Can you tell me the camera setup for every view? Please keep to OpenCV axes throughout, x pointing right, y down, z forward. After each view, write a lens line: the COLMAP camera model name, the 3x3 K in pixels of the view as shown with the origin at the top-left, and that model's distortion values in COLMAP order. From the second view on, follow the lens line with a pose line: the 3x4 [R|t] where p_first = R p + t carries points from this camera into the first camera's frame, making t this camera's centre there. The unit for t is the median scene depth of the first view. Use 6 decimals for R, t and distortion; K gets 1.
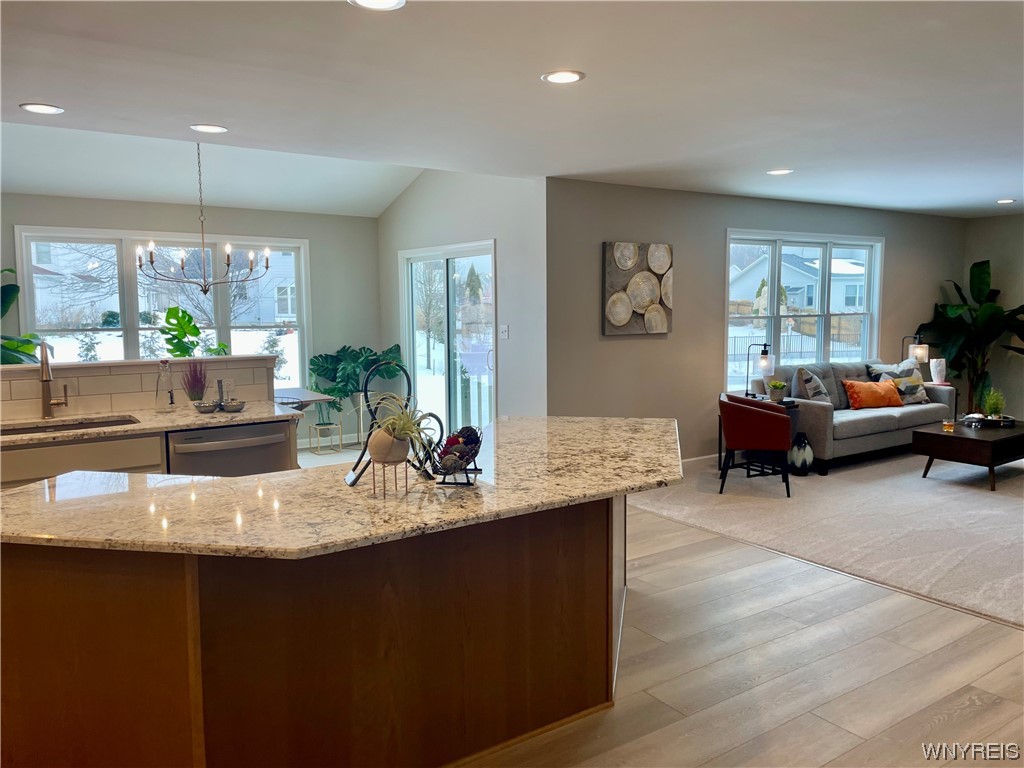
lens RADIAL K [[770.8, 0, 516.3], [0, 770.8, 377.9], [0, 0, 1]] dist [0.091748, -0.102280]
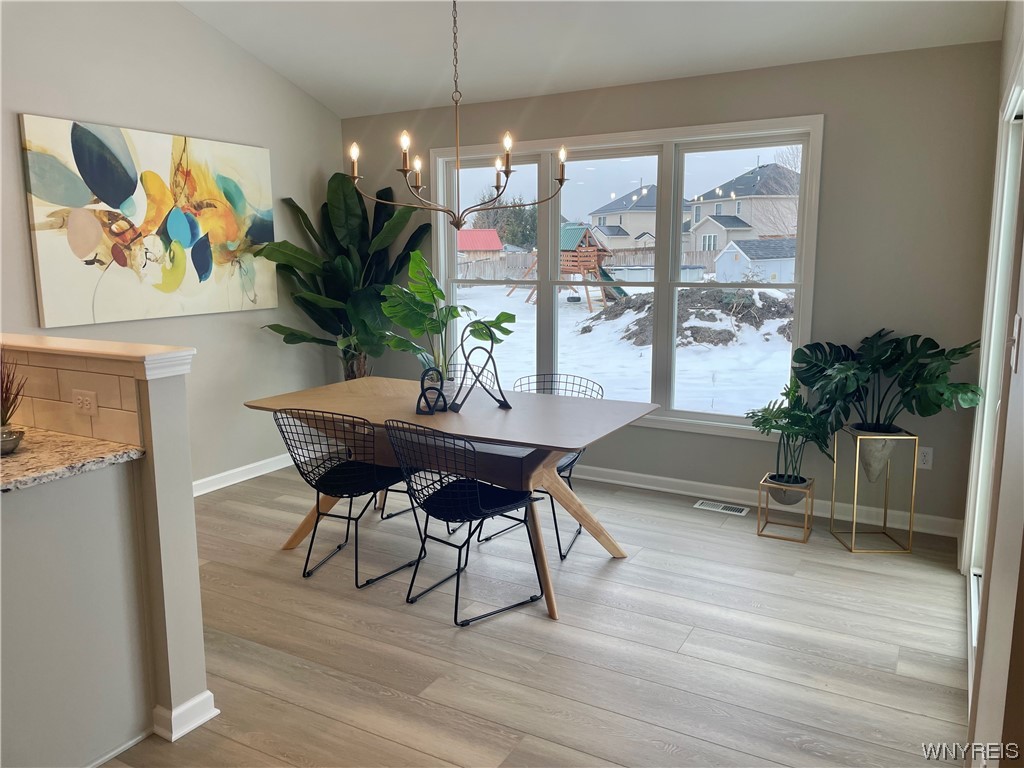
lens RADIAL K [[770.8, 0, 515.1], [0, 770.8, 386.2], [0, 0, 1]] dist [0.091748, -0.102280]
pose [[0.441069, 0.158302, -0.883402, 0.237258], [-0.085954, 0.987247, 0.133995, -0.099598], [0.893348, 0.016831, 0.449051, 1.075266]]
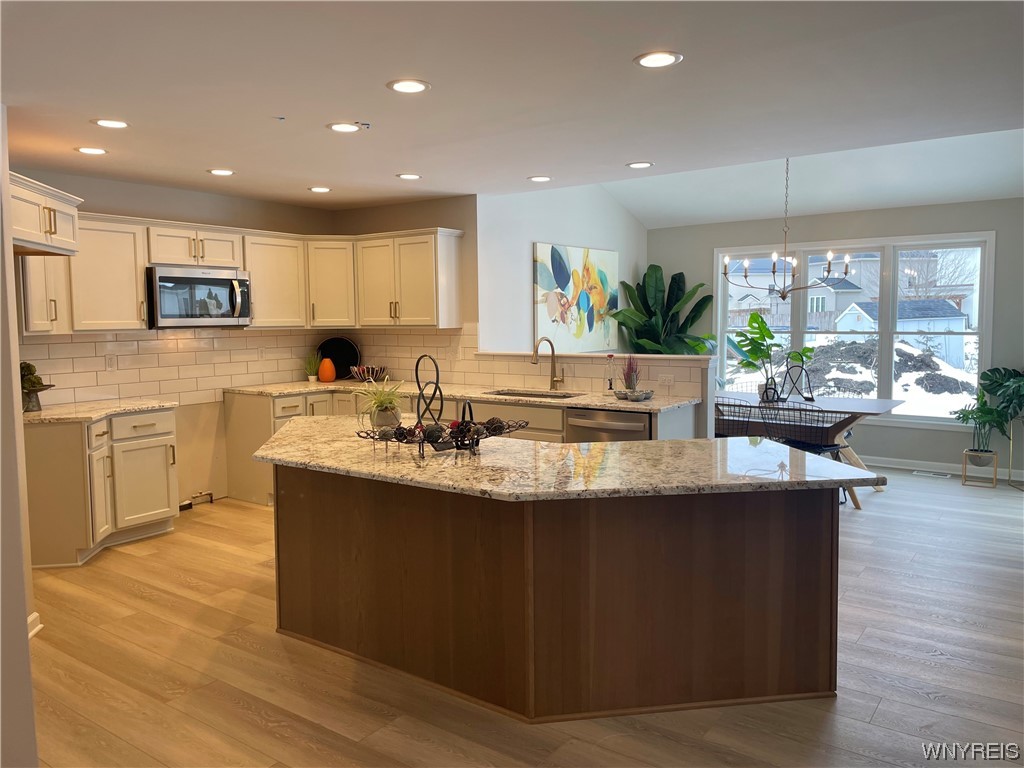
lens RADIAL K [[770.8, 0, 515.8], [0, 770.8, 377.6], [0, 0, 1]] dist [0.091748, -0.102280]
pose [[0.334892, 0.079935, -0.938860, 0.681063], [-0.085623, 0.994854, 0.054161, -0.040431], [0.938358, 0.062250, 0.340013, 0.429321]]
